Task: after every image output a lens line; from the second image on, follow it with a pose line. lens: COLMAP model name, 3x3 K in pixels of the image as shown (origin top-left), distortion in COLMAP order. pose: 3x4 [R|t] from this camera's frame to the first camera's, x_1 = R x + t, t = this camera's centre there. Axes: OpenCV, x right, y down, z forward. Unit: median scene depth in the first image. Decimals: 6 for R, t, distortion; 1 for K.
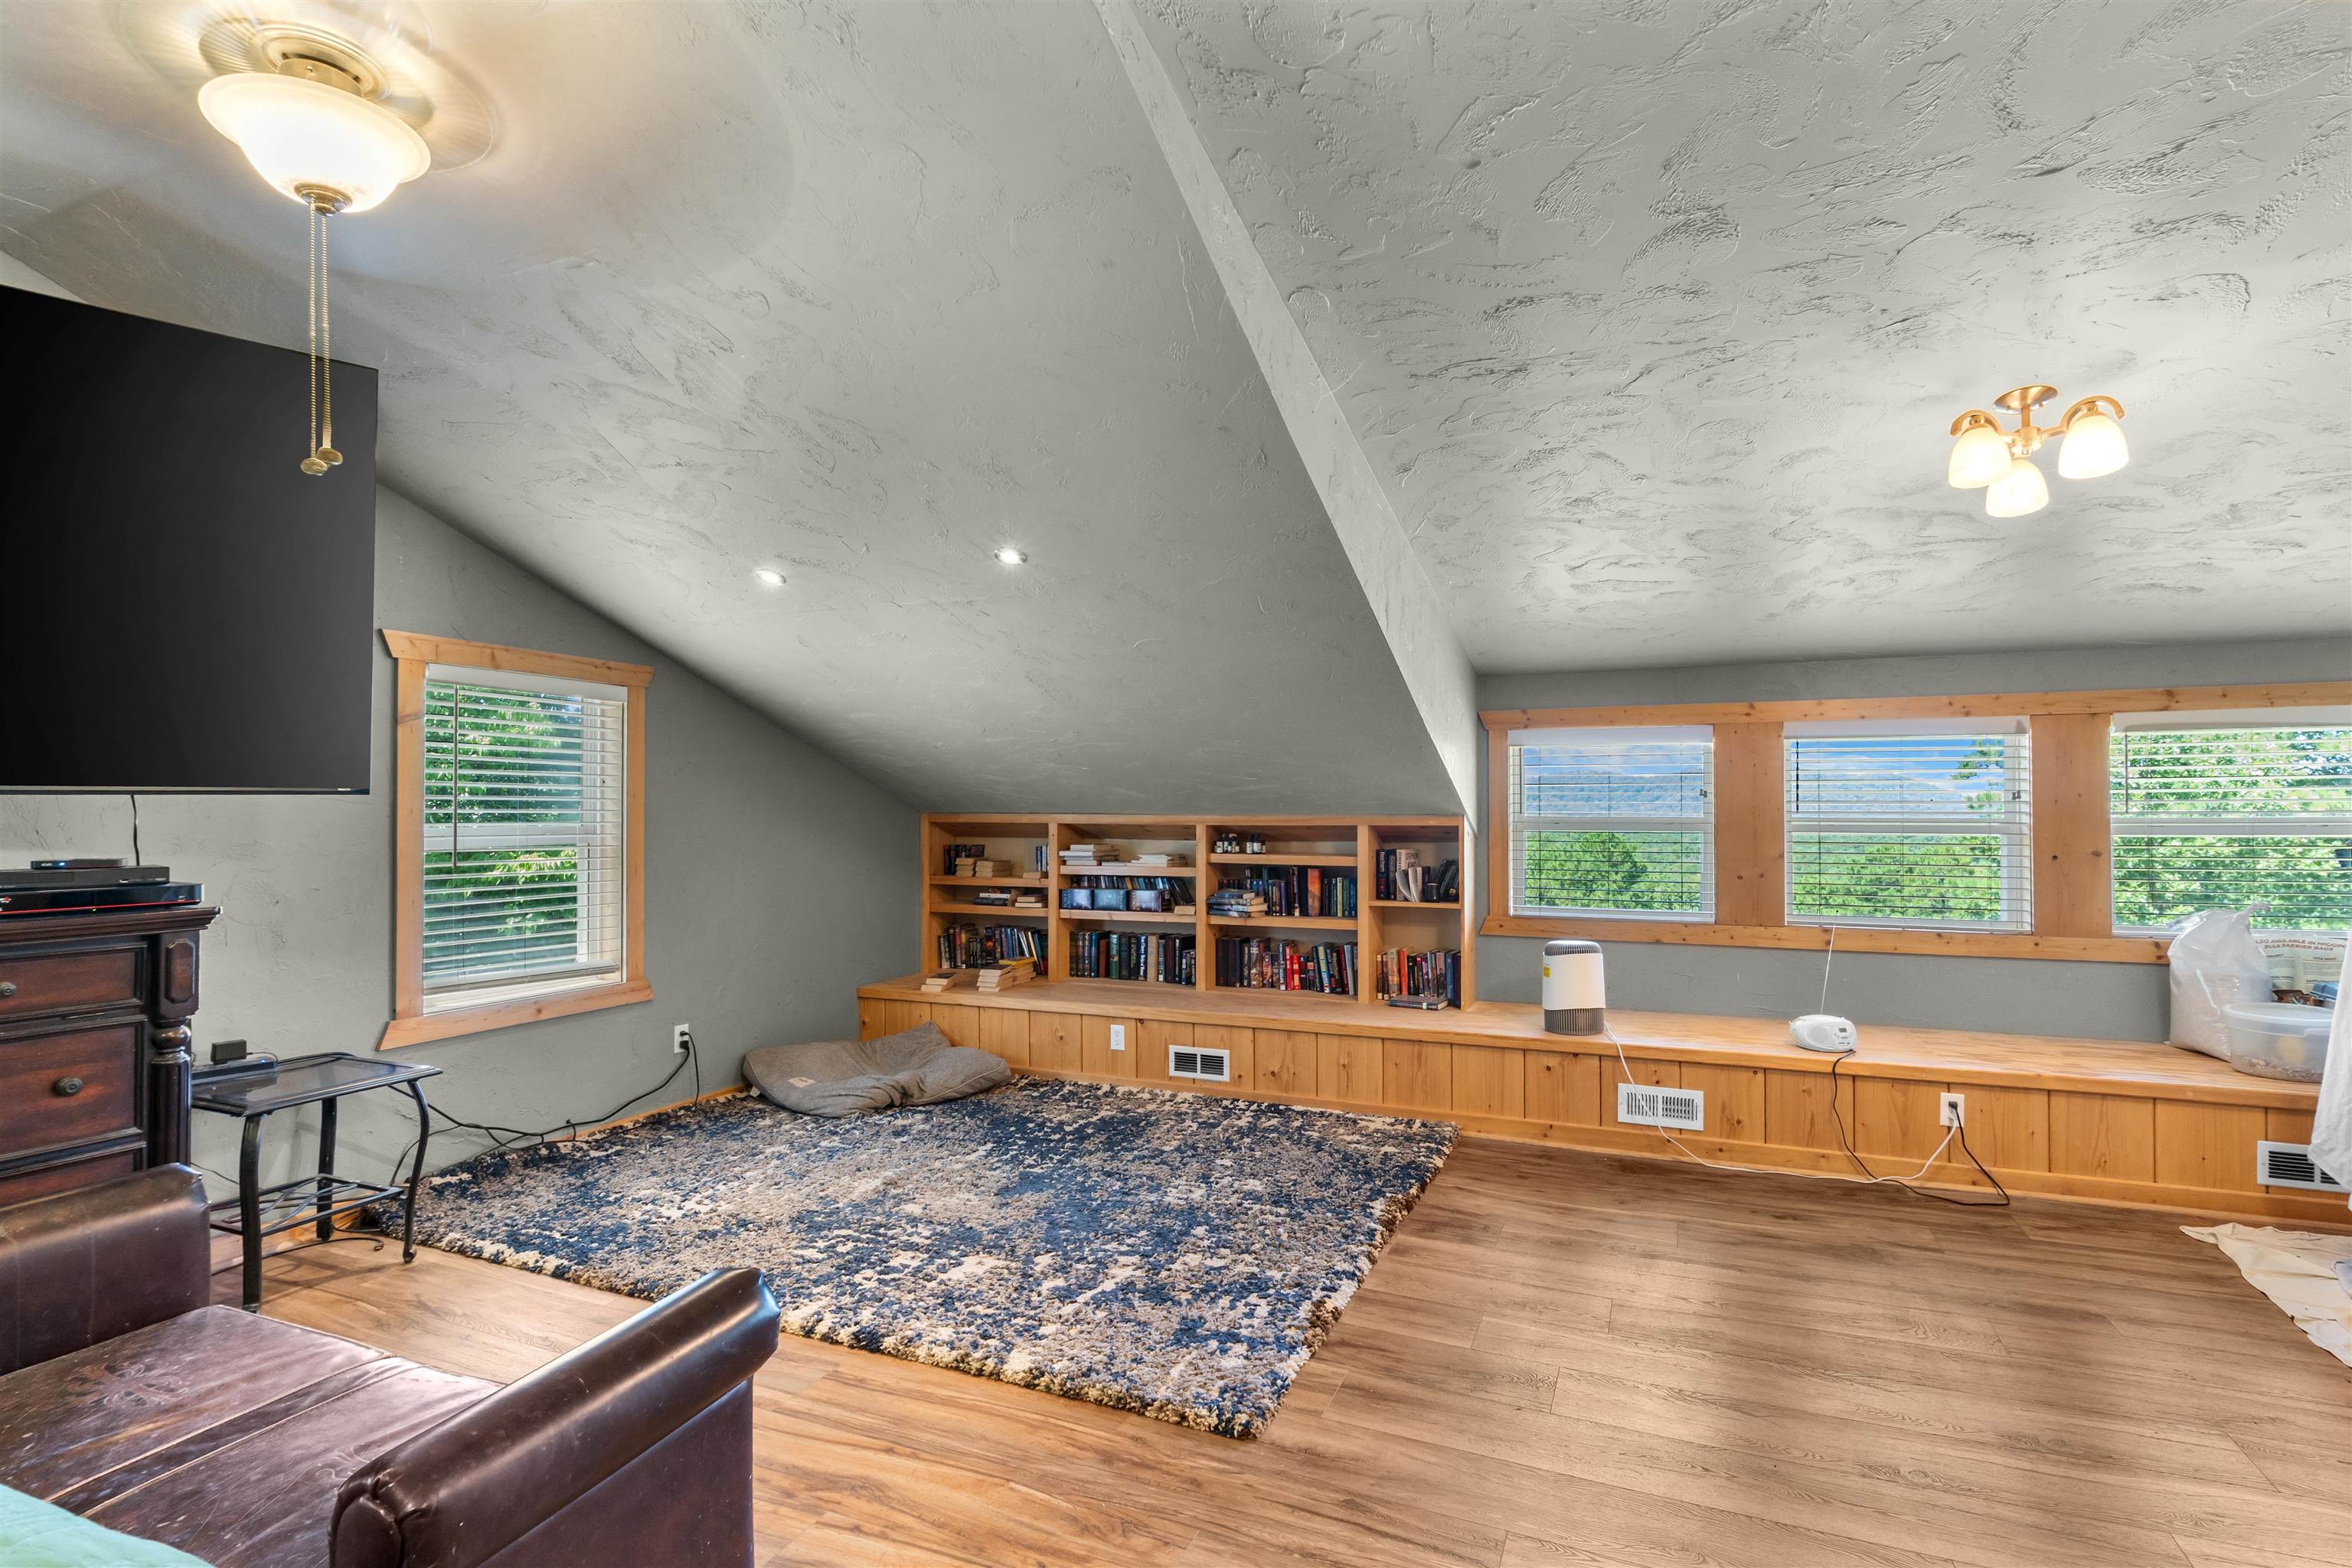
lens RADIAL K [[1110.6, 0, 1182.7], [0, 1110.6, 798.0], [0, 0, 1]] dist [-0.011586, 0.001848]
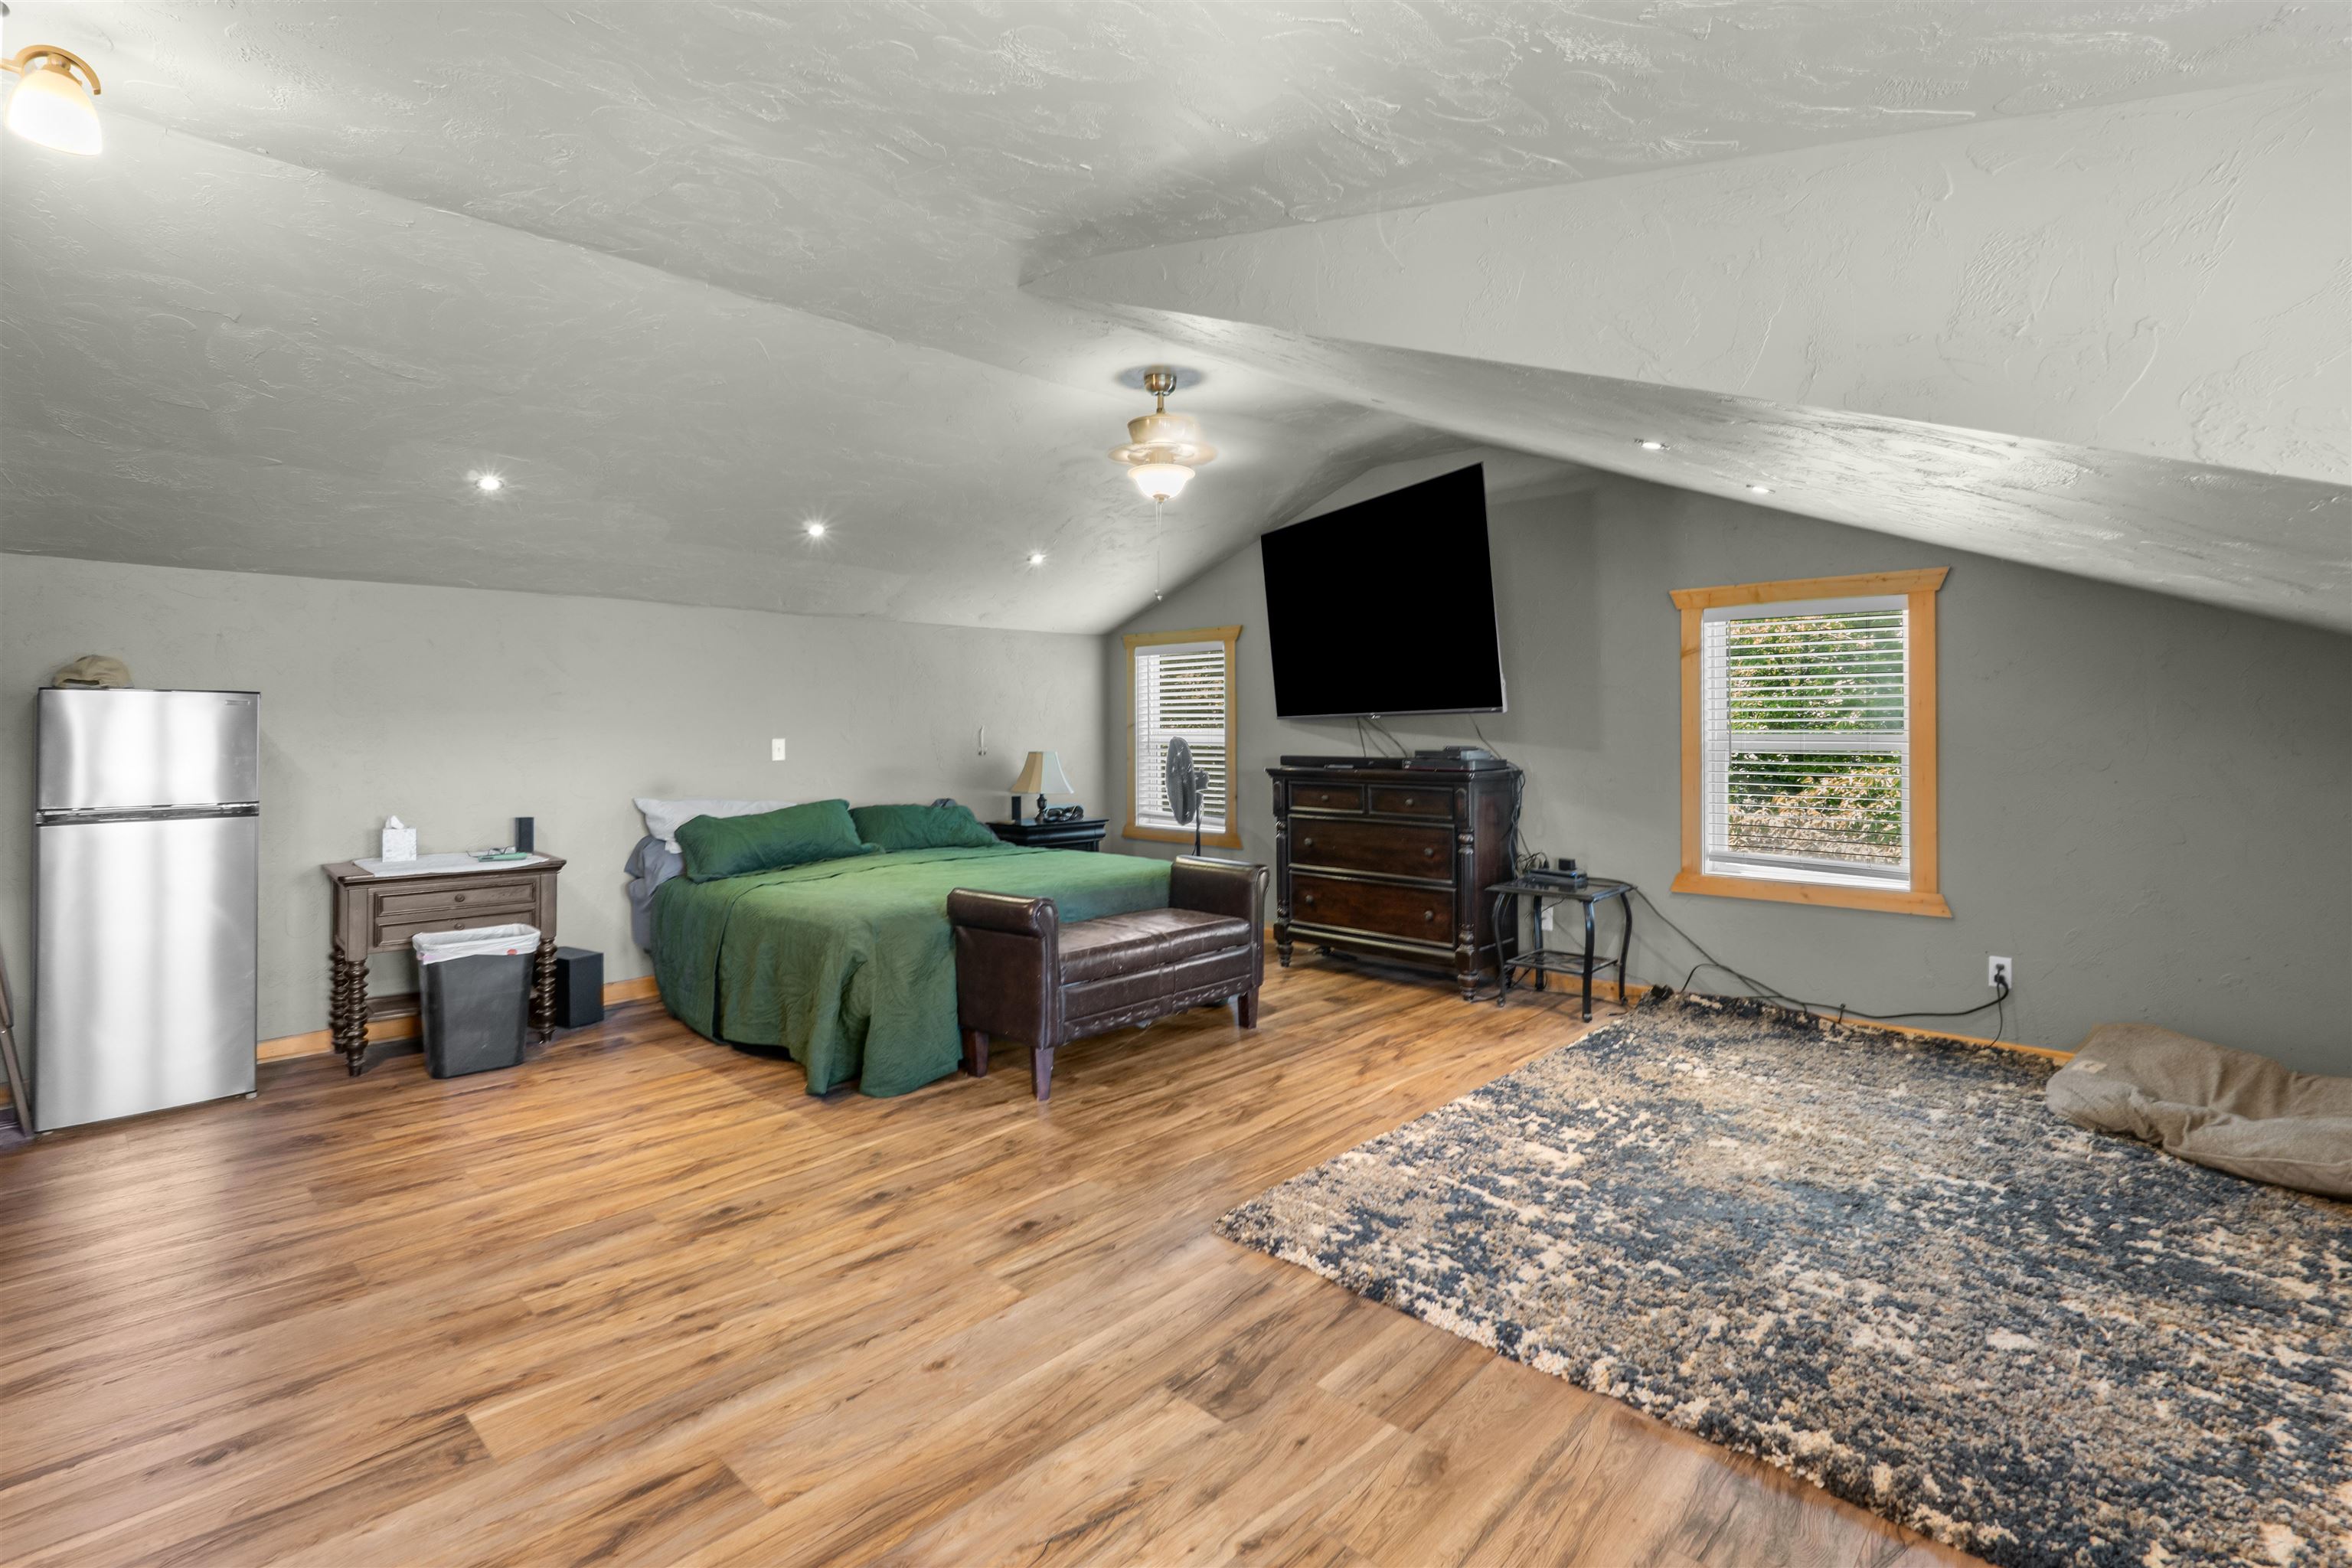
lens RADIAL K [[1110.6, 0, 1202.6], [0, 1110.6, 716.8], [0, 0, 1]] dist [-0.011586, 0.001848]
pose [[-0.332374, -0.004430, -0.943137, 0.844023], [0.014880, 0.999840, -0.009941, 0.012980], [0.943030, -0.017338, -0.332255, 0.964329]]
